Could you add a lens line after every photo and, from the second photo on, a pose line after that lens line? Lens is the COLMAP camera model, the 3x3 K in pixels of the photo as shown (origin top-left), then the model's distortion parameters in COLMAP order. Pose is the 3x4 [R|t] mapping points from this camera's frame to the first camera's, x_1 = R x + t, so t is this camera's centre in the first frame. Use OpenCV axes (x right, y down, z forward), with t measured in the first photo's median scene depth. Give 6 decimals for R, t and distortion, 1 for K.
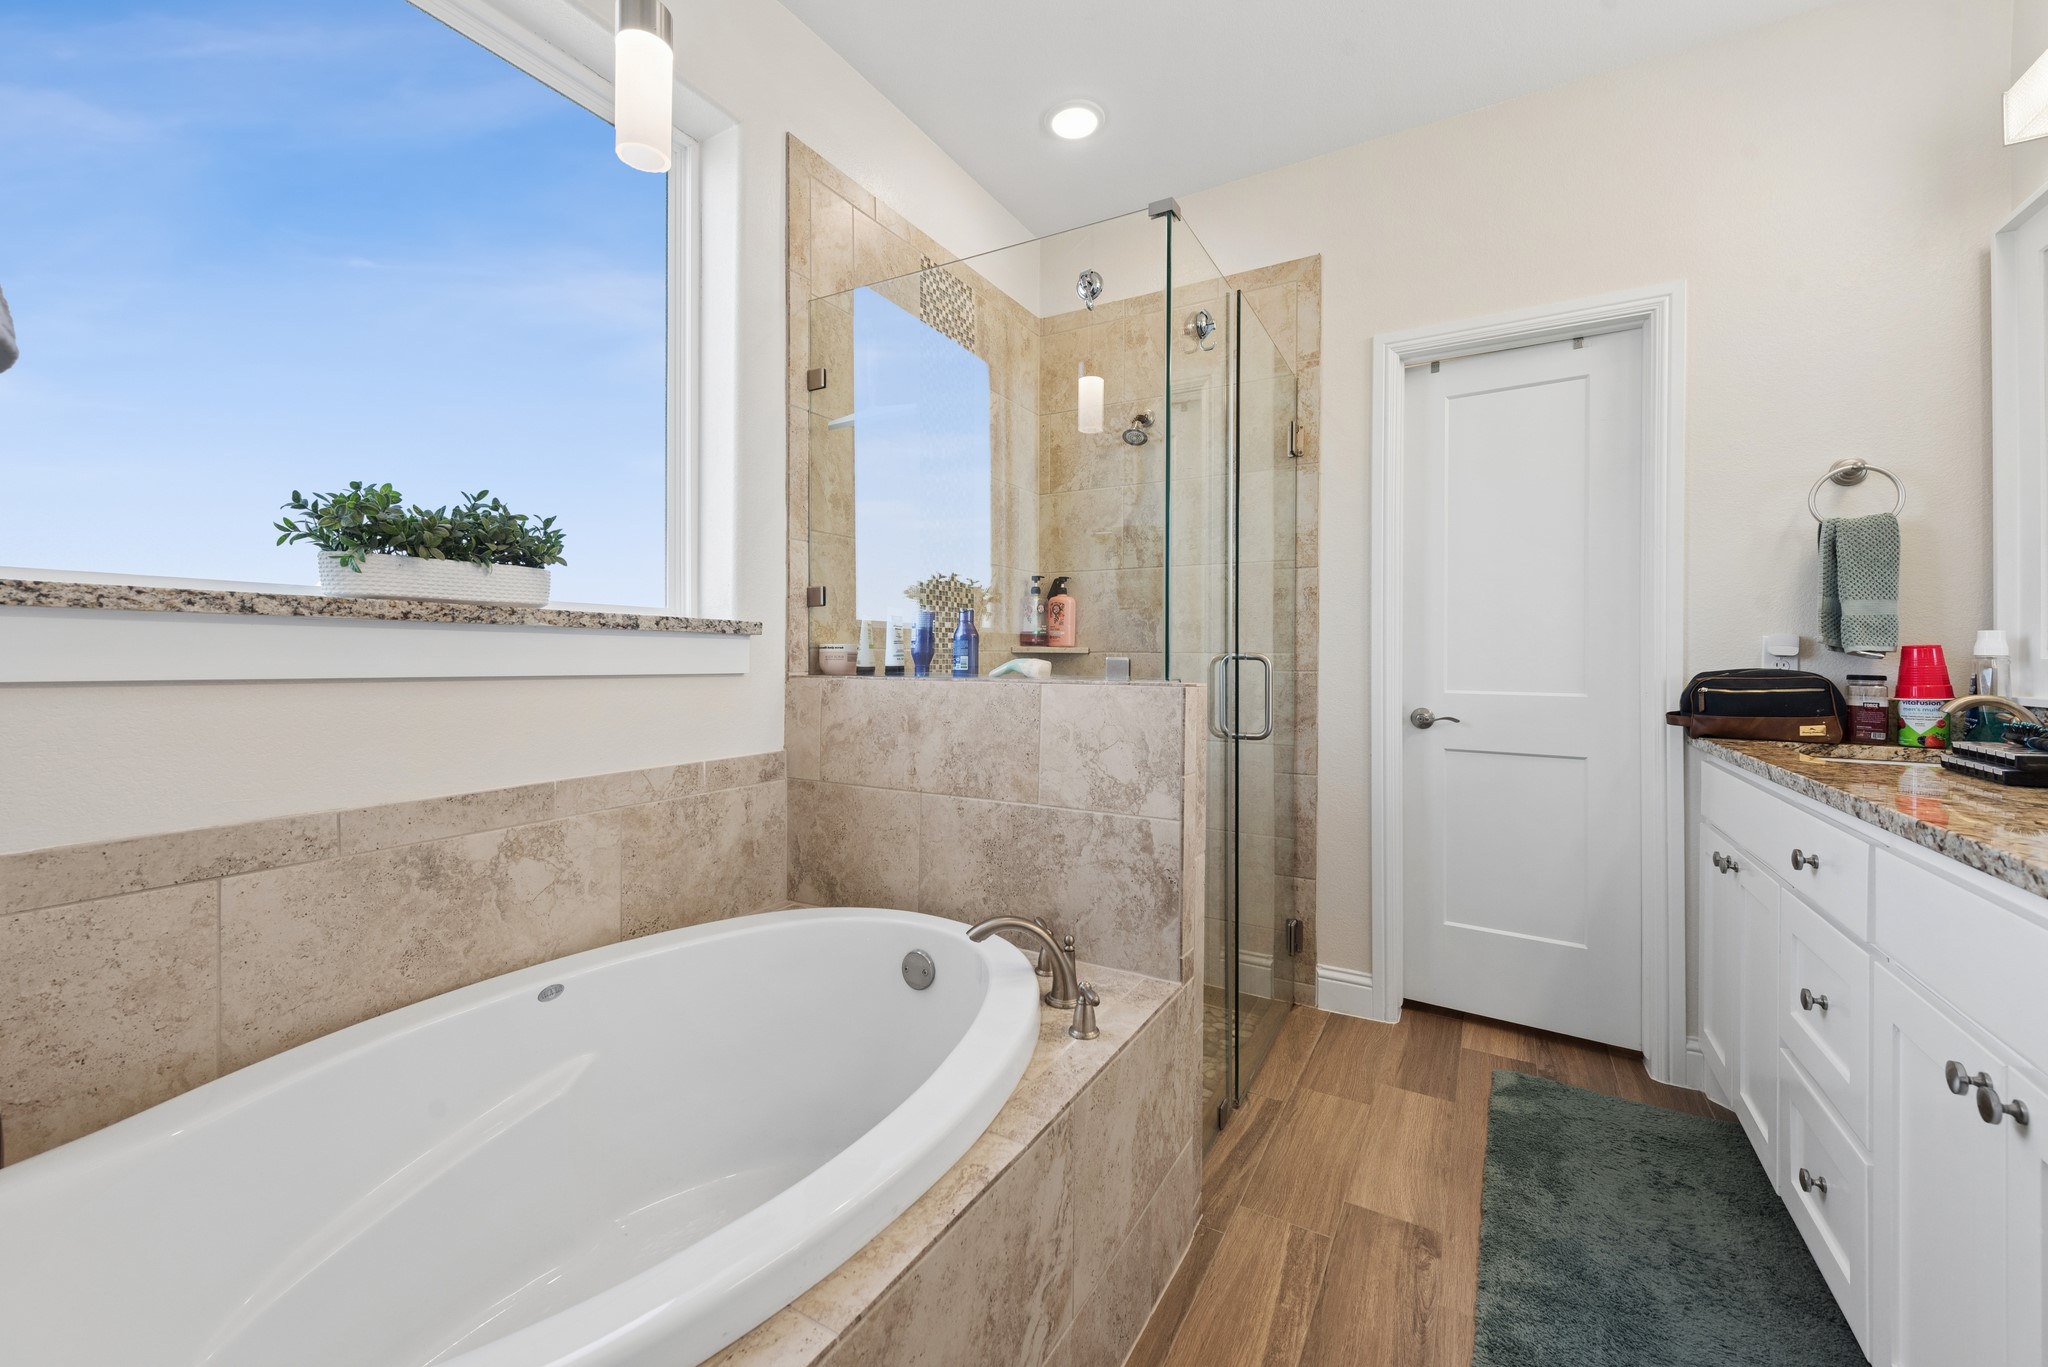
lens RADIAL K [[816.3, 0, 1020.3], [0, 816.3, 650.2], [0, 0, 1]] dist [0.015580, -0.005089]
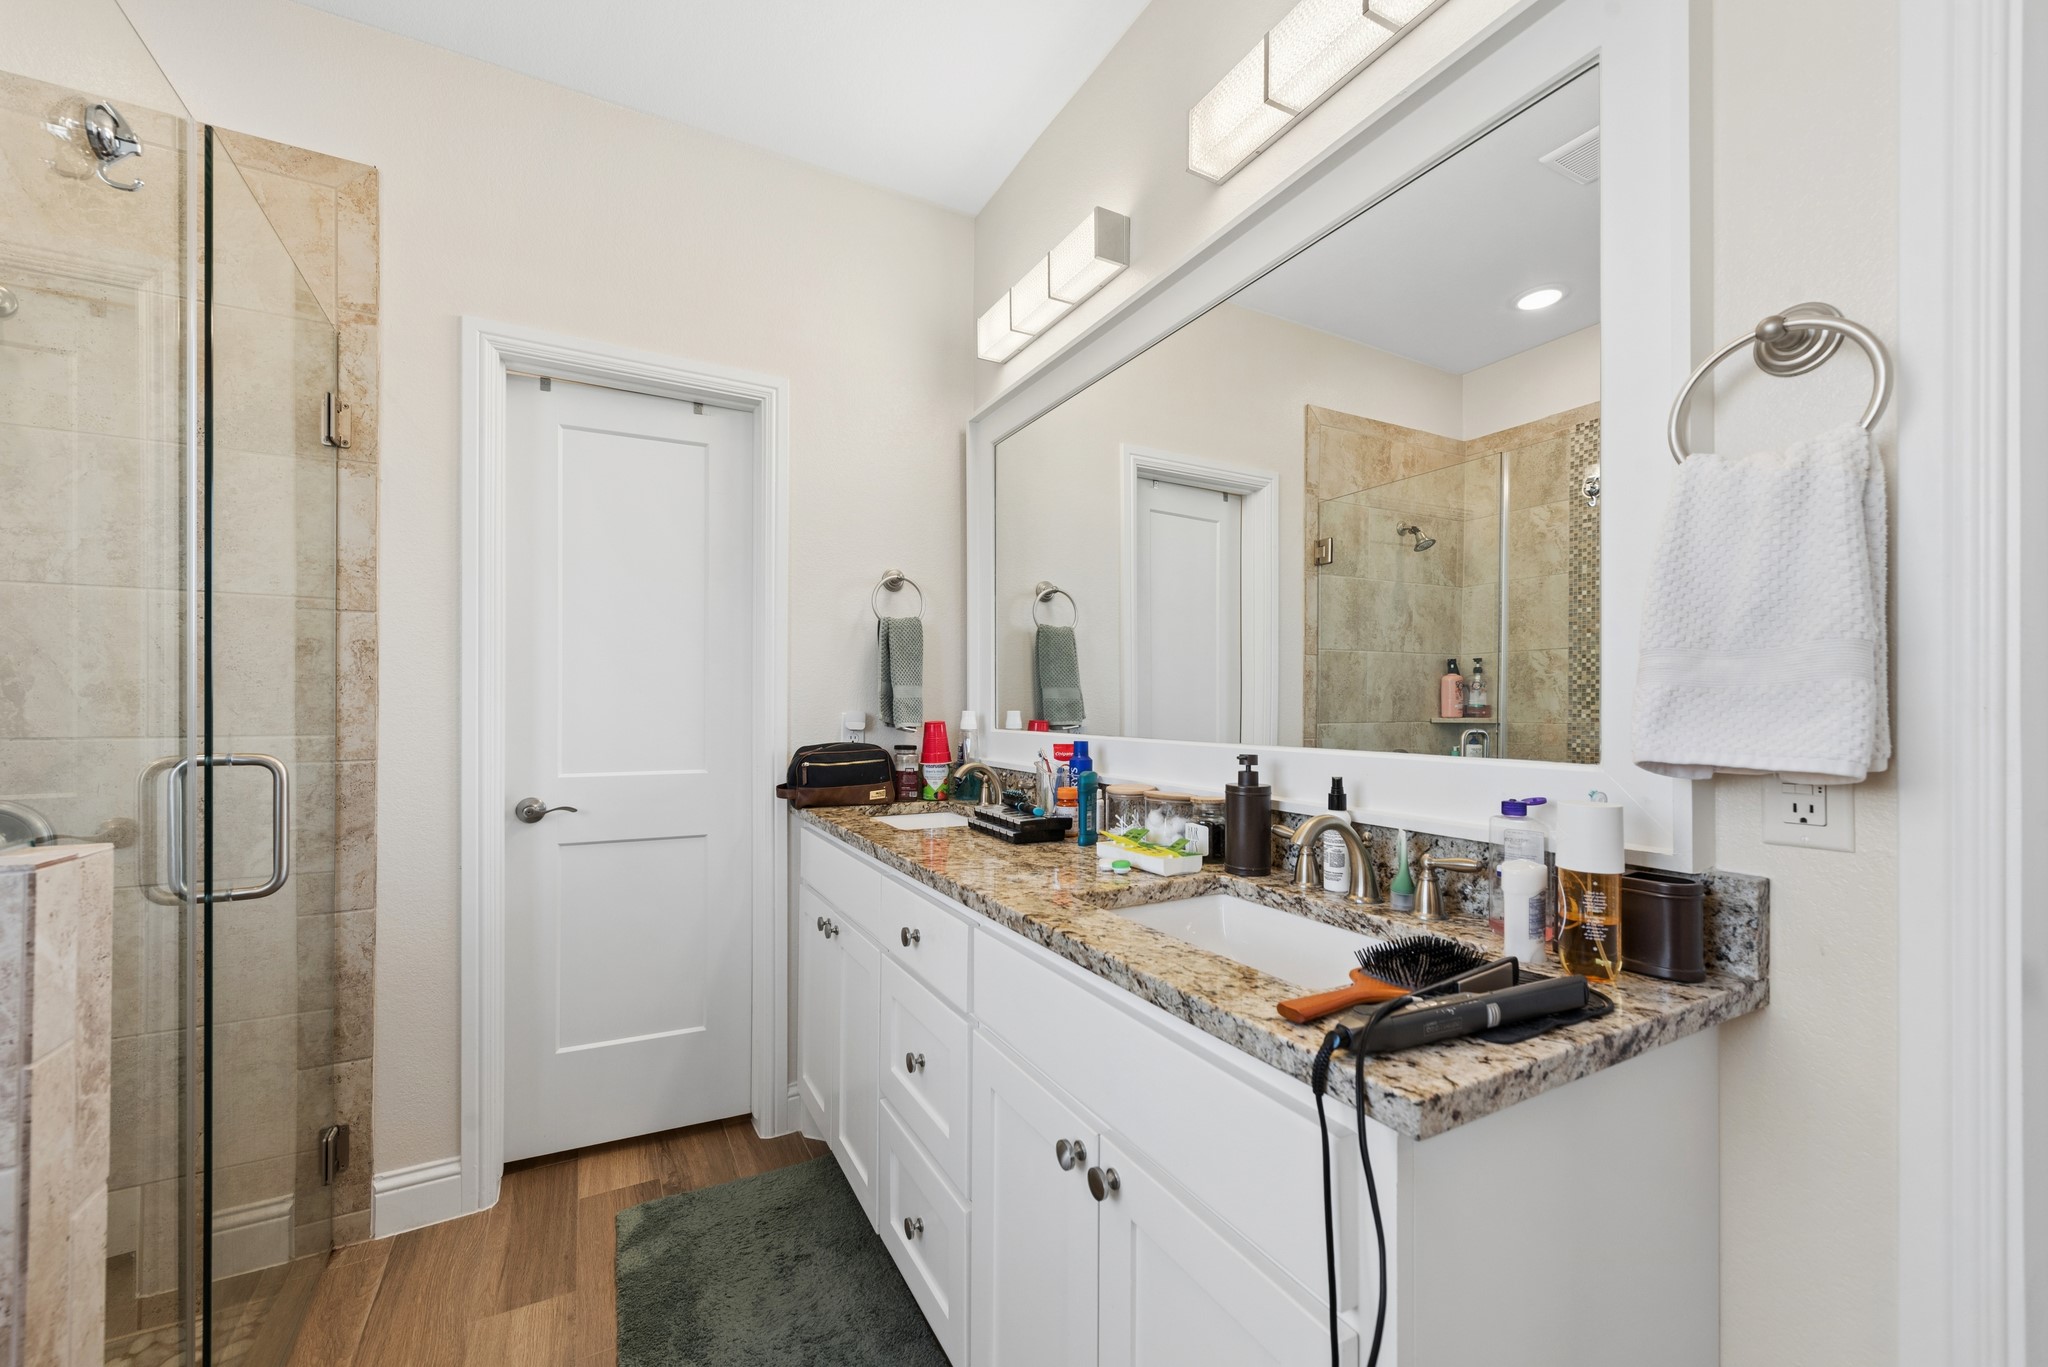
lens RADIAL K [[804.7, 0, 1019.1], [0, 804.7, 706.3], [0, 0, 1]] dist [0.015929, -0.005760]
pose [[0.523512, -0.005179, 0.852003, 0.071443], [-0.007246, 0.999918, 0.010531, -0.039727], [-0.851988, -0.011687, 0.523431, 0.199324]]
